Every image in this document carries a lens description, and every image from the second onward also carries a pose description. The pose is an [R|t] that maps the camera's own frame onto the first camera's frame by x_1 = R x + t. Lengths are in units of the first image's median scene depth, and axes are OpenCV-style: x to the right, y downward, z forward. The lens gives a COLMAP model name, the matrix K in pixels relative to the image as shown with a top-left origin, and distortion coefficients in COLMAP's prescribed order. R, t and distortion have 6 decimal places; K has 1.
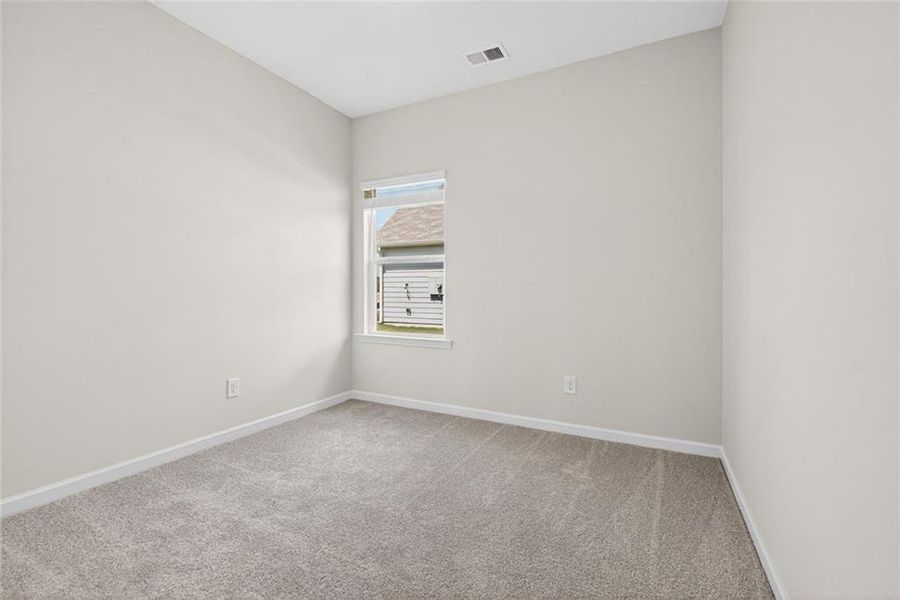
lens RADIAL K [[409.7, 0, 445.4], [0, 409.7, 291.8], [0, 0, 1]] dist [0.002894, 0.000423]
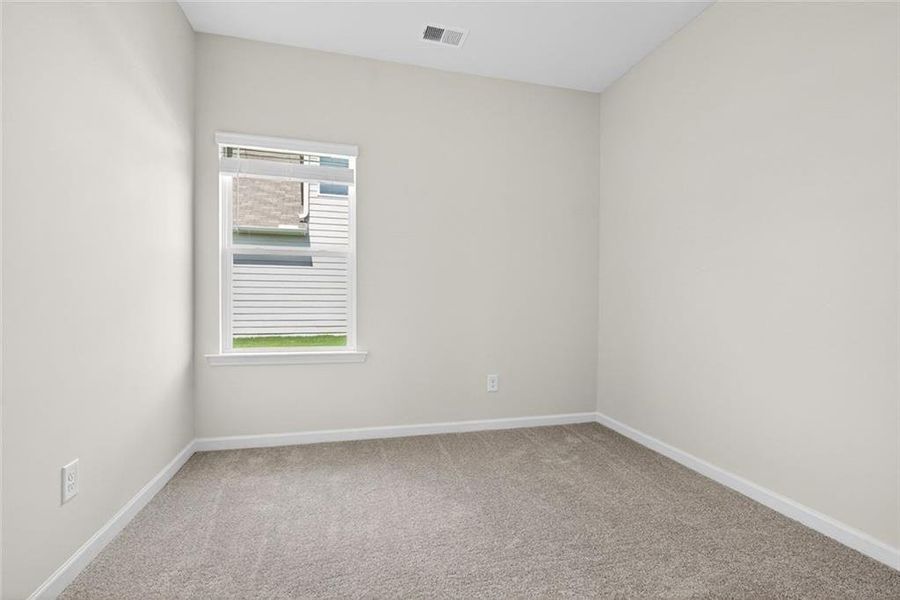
lens RADIAL K [[409.1, 0, 450.0], [0, 409.1, 300.0], [0, 0, 1]] dist [0.000832, -0.000228]
pose [[0.735022, 0.000060, 0.678044, -0.425019], [-0.005367, 0.999969, 0.005729, 0.007112], [-0.678022, -0.007850, 0.734999, 0.264093]]
